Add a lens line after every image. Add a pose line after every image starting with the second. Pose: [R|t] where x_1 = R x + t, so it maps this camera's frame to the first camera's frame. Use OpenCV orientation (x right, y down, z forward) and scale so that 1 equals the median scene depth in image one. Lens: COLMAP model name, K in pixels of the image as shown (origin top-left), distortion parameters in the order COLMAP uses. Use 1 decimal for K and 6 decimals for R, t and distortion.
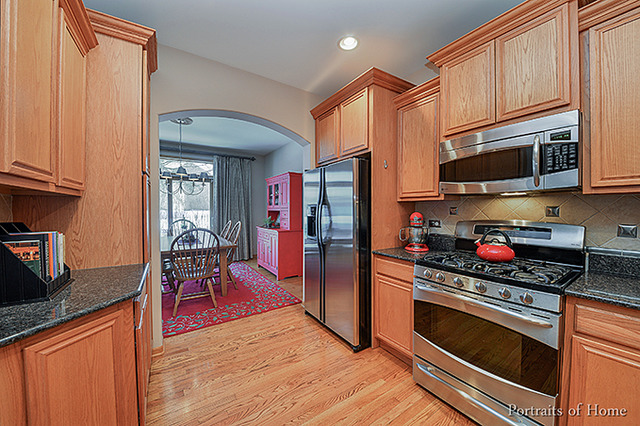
lens RADIAL K [[231.9, 0, 319.4], [0, 231.9, 212.0], [0, 0, 1]] dist [-0.008737, -0.000747]
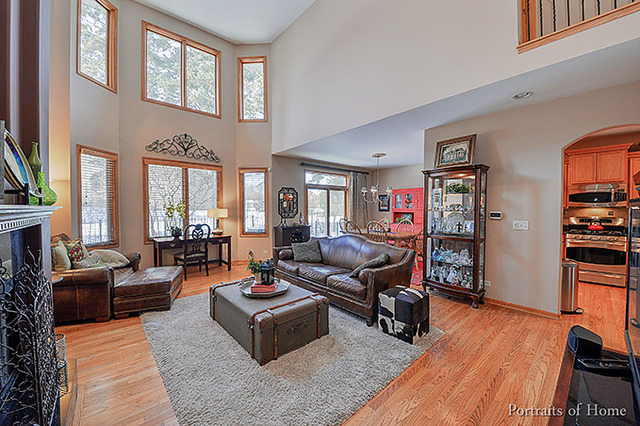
lens RADIAL K [[247.8, 0, 320.4], [0, 247.8, 211.9], [0, 0, 1]] dist [-0.002181, -0.000103]
pose [[0.990265, -0.011349, 0.138733, -2.294250], [0.009673, 0.999872, 0.012748, -0.075392], [-0.138860, -0.011282, 0.990248, -1.175836]]
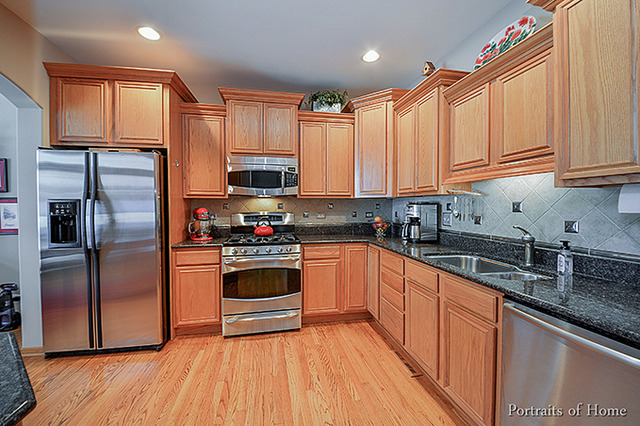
lens RADIAL K [[247.8, 0, 319.2], [0, 247.8, 207.8], [0, 0, 1]] dist [-0.002181, -0.000103]
pose [[0.376023, -0.005829, 0.926592, -0.560452], [0.012200, 0.999925, 0.001340, 0.006565], [-0.926530, 0.010801, 0.376066, -0.031956]]
